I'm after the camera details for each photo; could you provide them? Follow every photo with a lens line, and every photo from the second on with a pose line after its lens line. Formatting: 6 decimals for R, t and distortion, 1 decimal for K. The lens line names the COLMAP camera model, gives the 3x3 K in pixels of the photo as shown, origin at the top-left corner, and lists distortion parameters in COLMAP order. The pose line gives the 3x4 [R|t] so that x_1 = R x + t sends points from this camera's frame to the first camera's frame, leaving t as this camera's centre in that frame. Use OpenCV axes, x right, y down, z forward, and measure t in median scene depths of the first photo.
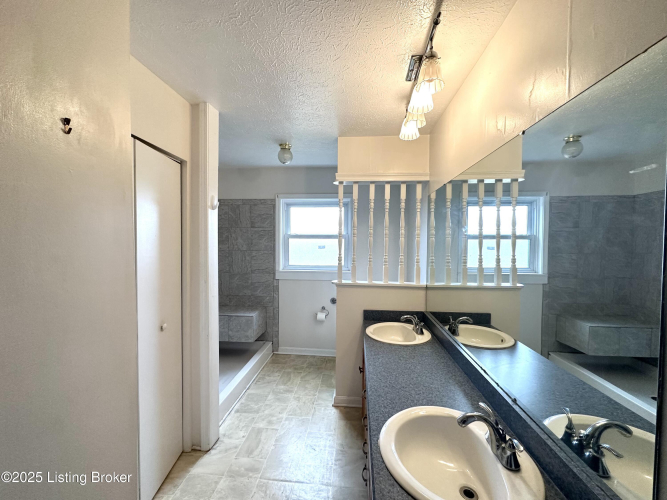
lens RADIAL K [[263.8, 0, 332.4], [0, 263.8, 250.8], [0, 0, 1]] dist [-0.003895, 0.000192]
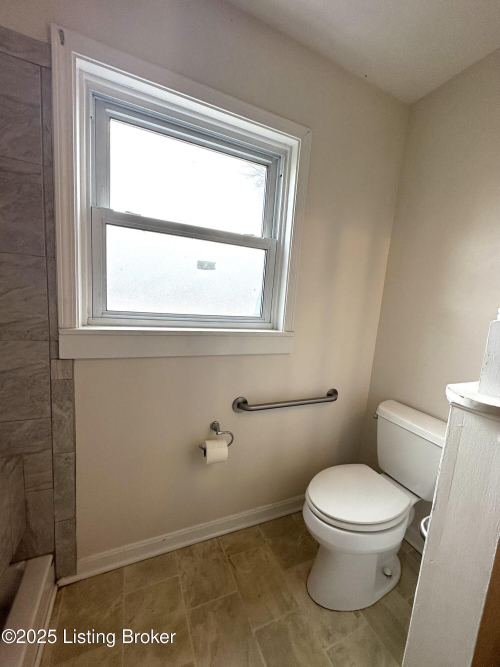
lens RADIAL K [[263.8, 0, 248.5], [0, 263.8, 333.4], [0, 0, 1]] dist [-0.003895, 0.000192]
pose [[0.865674, -0.010306, 0.500503, -0.179835], [-0.056851, 0.991296, 0.118742, 0.033764], [-0.497370, -0.131246, 0.857553, 0.652466]]
